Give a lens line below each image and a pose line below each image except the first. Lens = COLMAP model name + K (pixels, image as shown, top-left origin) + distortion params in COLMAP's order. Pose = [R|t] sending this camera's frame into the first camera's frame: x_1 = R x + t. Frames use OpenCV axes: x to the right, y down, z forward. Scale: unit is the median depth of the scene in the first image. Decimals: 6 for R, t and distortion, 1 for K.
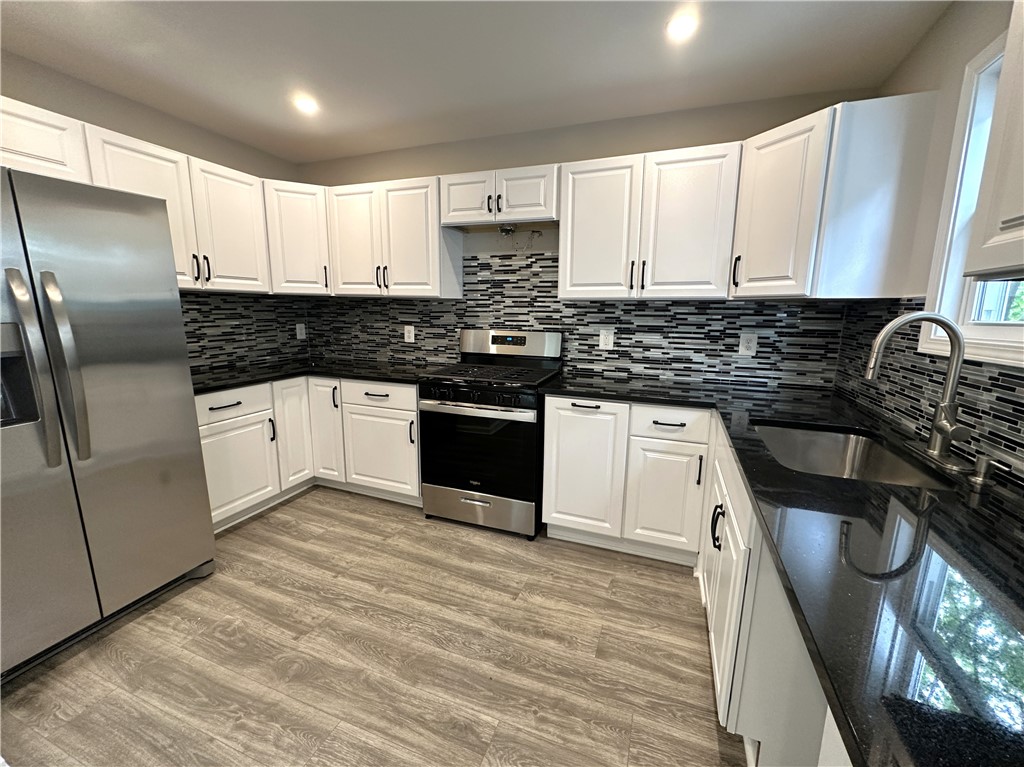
lens RADIAL K [[413.0, 0, 512.0], [0, 413.0, 383.5], [0, 0, 1]] dist [-0.000457, -0.000070]
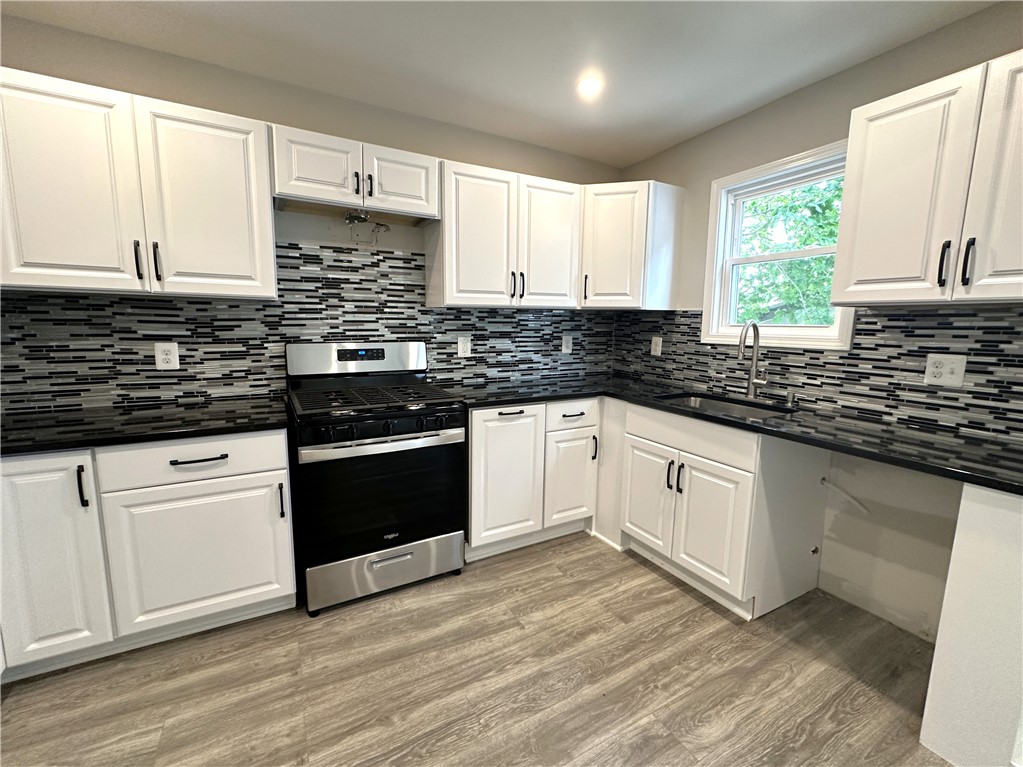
lens RADIAL K [[432.5, 0, 511.5], [0, 432.5, 383.5], [0, 0, 1]] dist [-0.000712, -0.000095]
pose [[0.647398, -0.116964, 0.753123, -0.500613], [0.129778, 0.990641, 0.042293, -0.050213], [-0.751021, 0.070358, 0.656518, 0.251008]]
